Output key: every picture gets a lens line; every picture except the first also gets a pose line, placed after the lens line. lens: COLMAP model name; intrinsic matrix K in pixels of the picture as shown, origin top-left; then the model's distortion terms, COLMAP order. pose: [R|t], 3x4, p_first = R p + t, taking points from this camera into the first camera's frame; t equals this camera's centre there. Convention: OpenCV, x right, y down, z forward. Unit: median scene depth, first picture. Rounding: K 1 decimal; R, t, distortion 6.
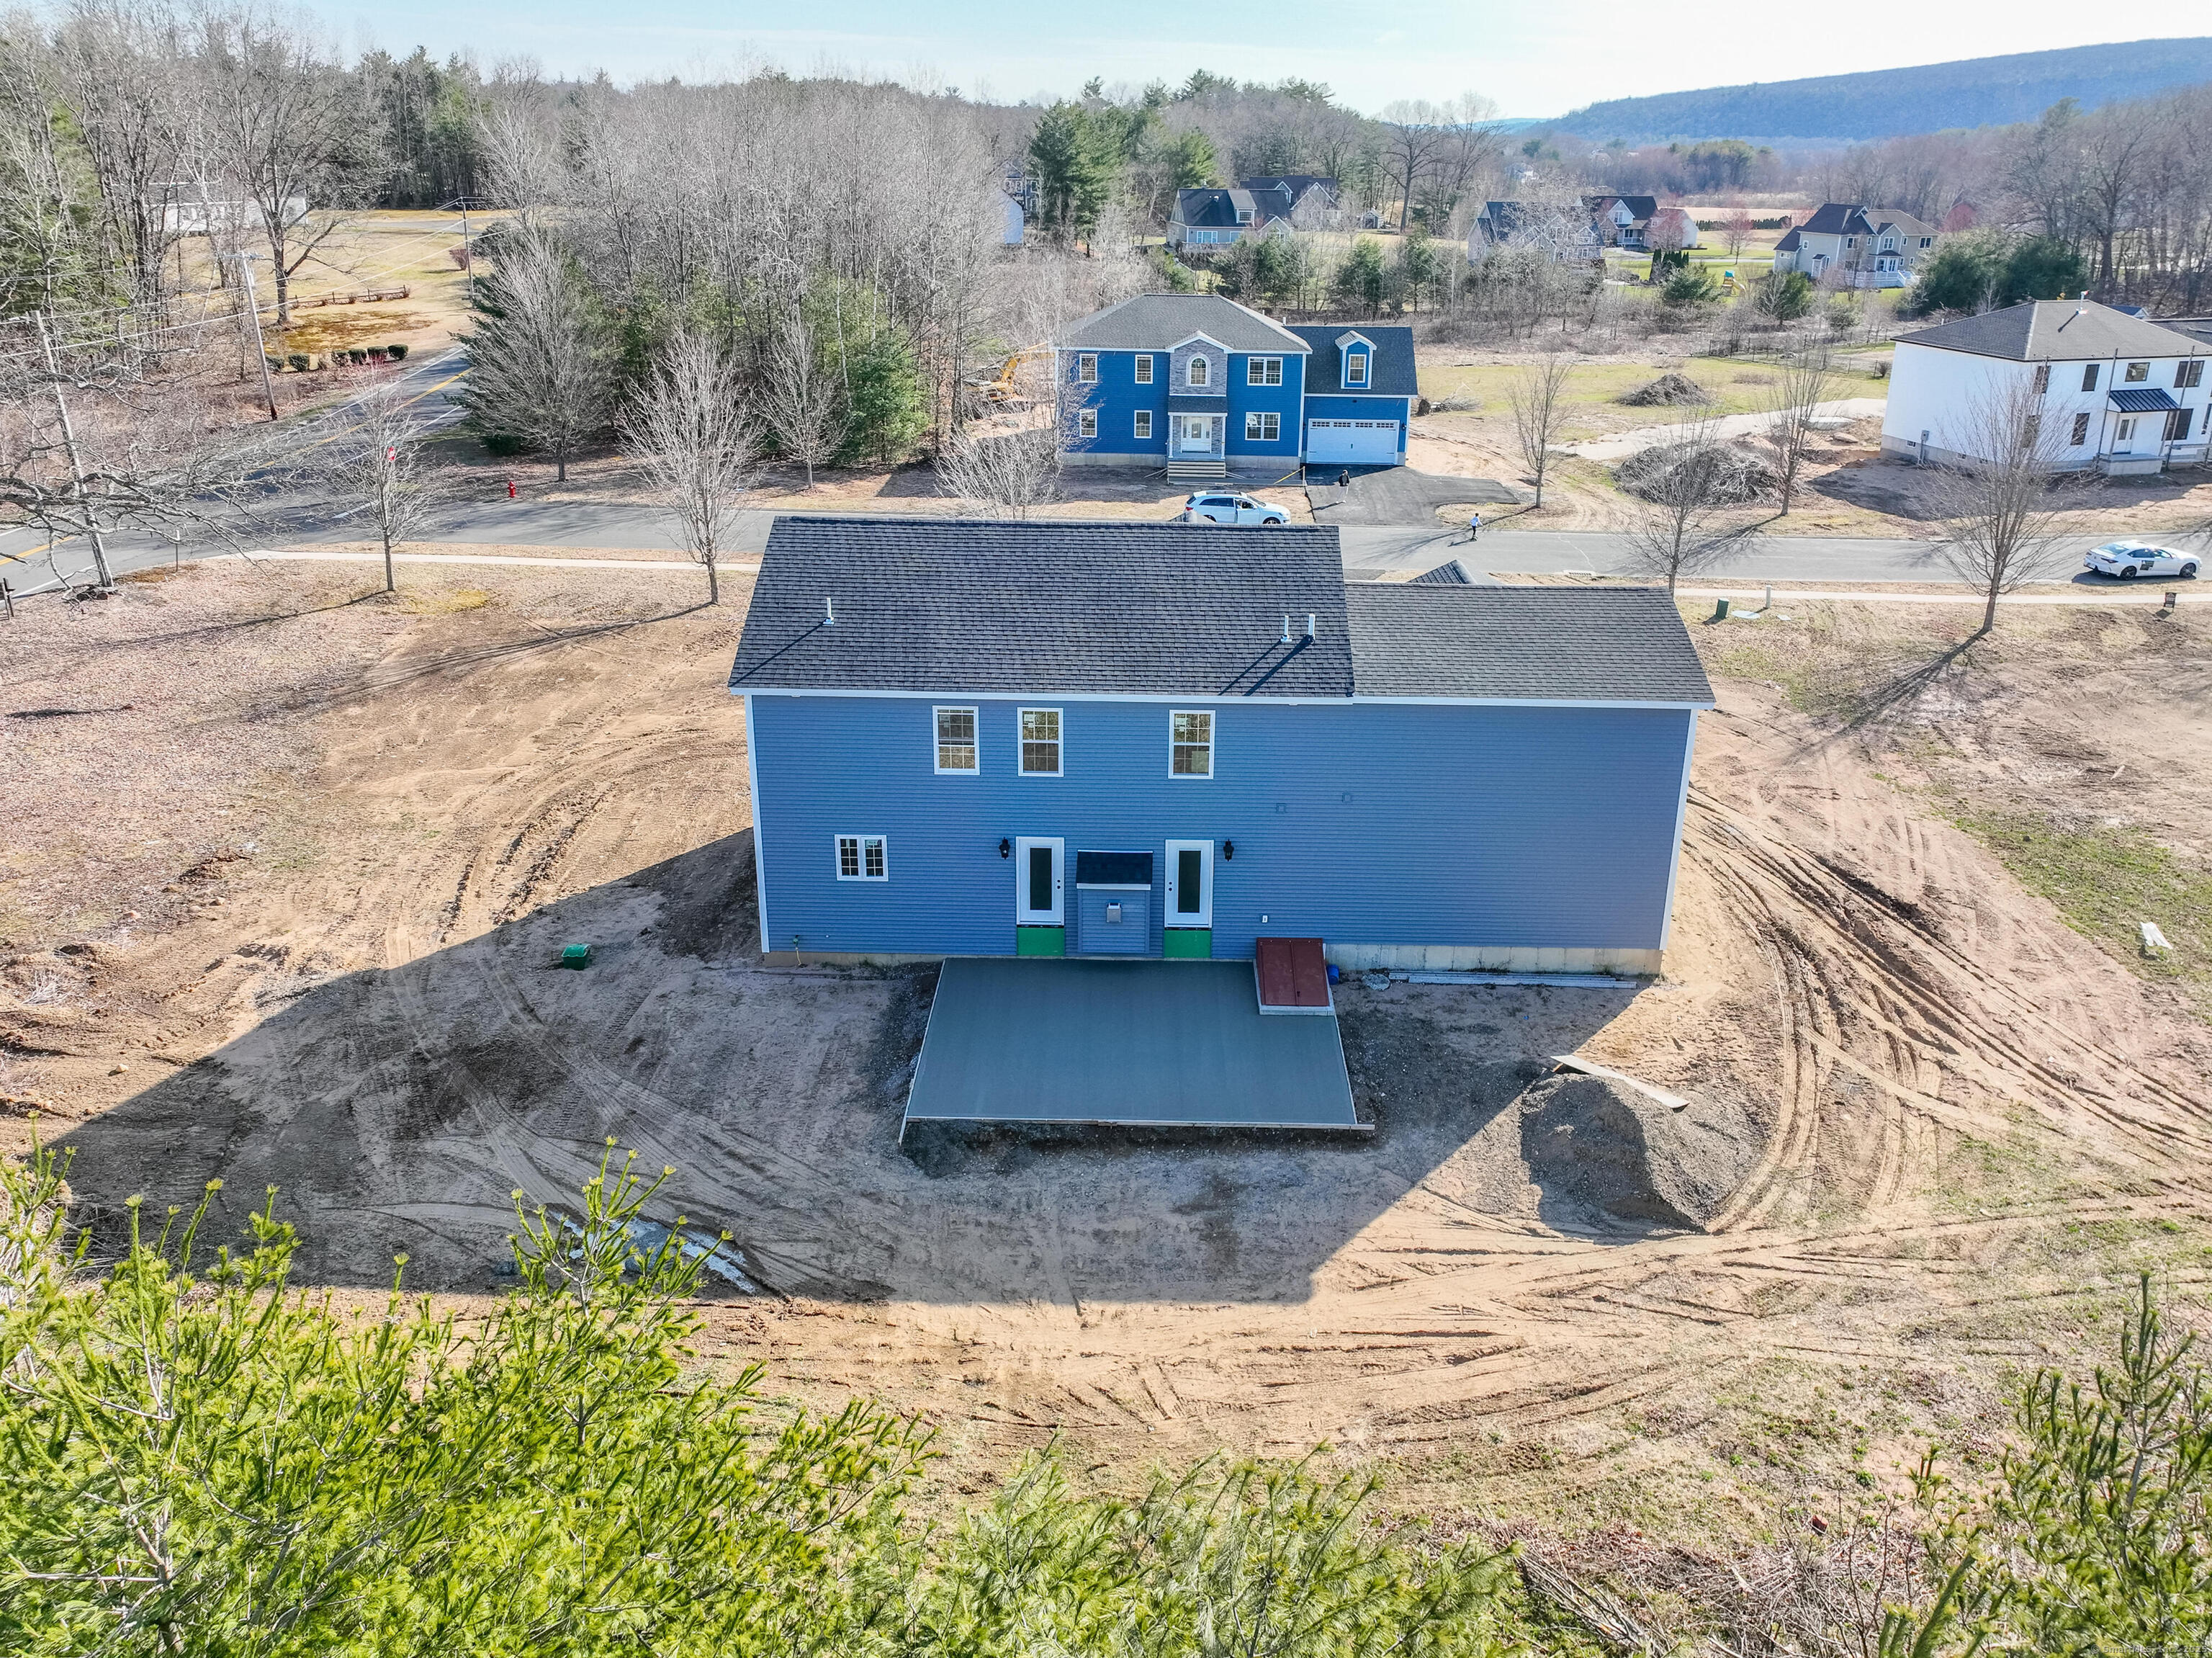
lens RADIAL K [[1565.1, 0, 1106.2], [0, 1565.1, 680.9], [0, 0, 1]] dist [0.007187, -0.000675]
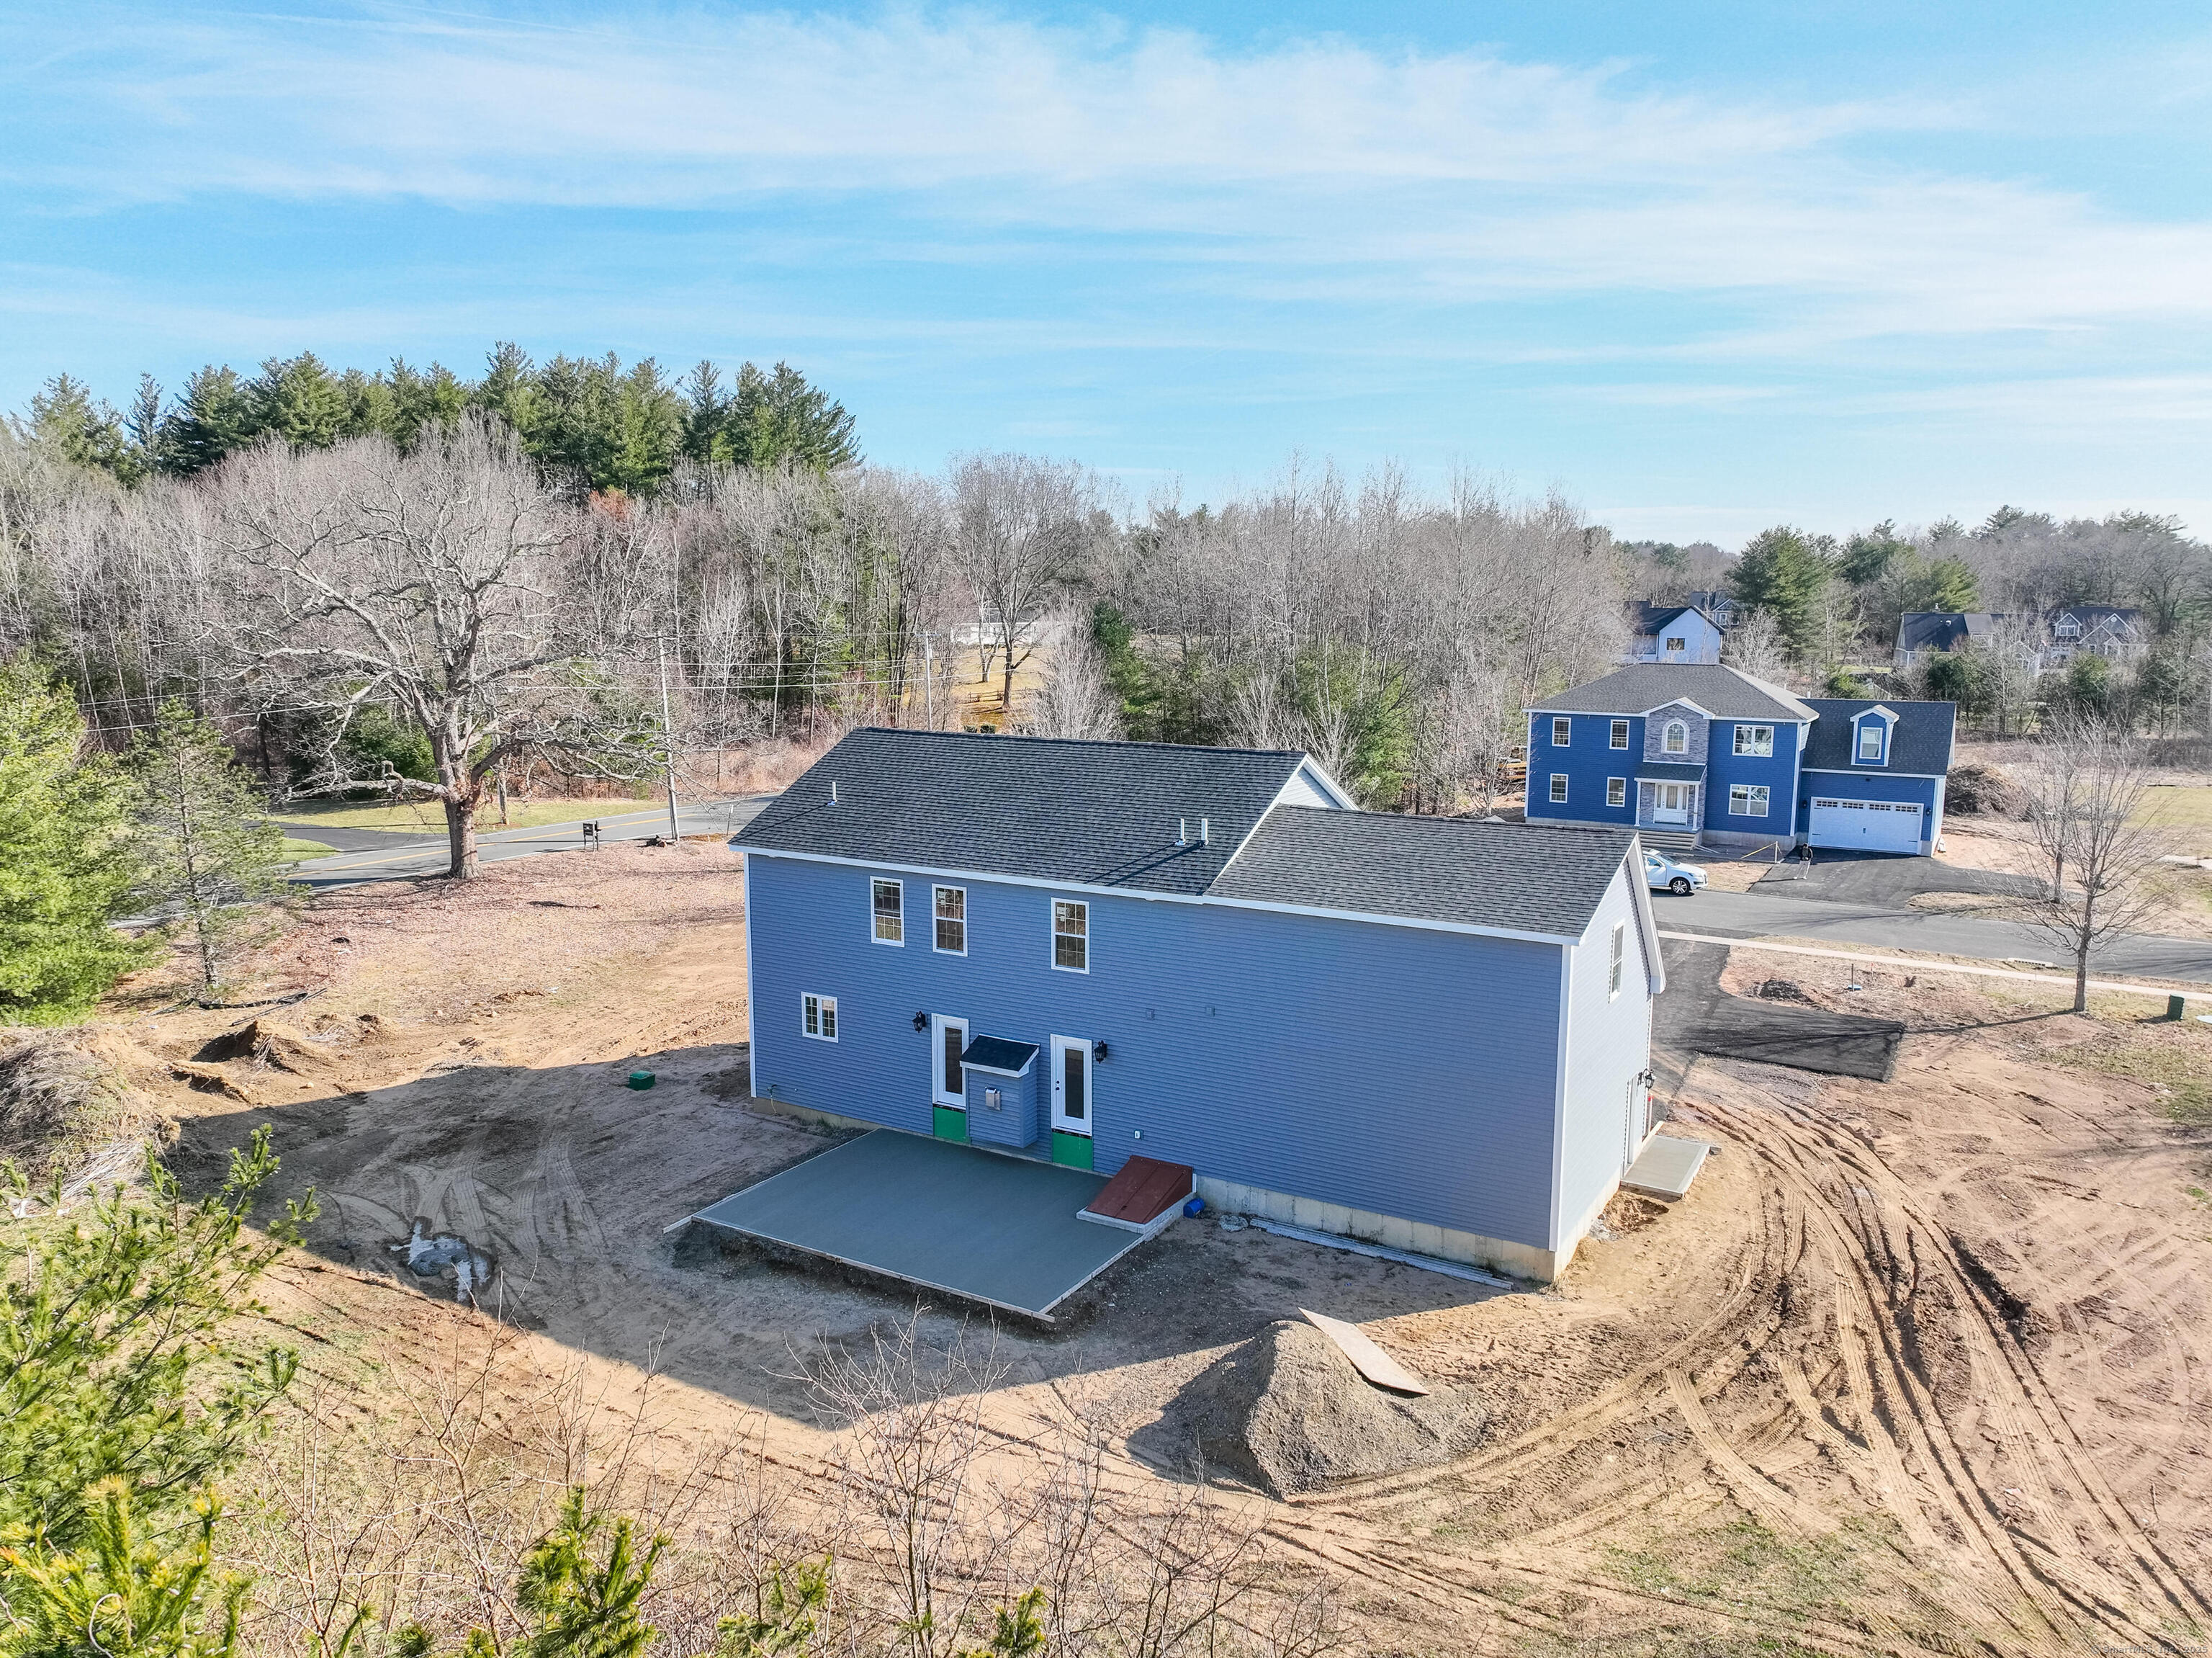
lens RADIAL K [[1532.4, 0, 1106.0], [0, 1532.4, 829.0], [0, 0, 1]] dist [0.006678, 0.004638]
pose [[0.866842, 0.065630, -0.494244, 0.540623], [-0.158538, 0.976131, -0.148438, 0.112953], [0.472705, 0.207029, 0.856556, 0.152432]]
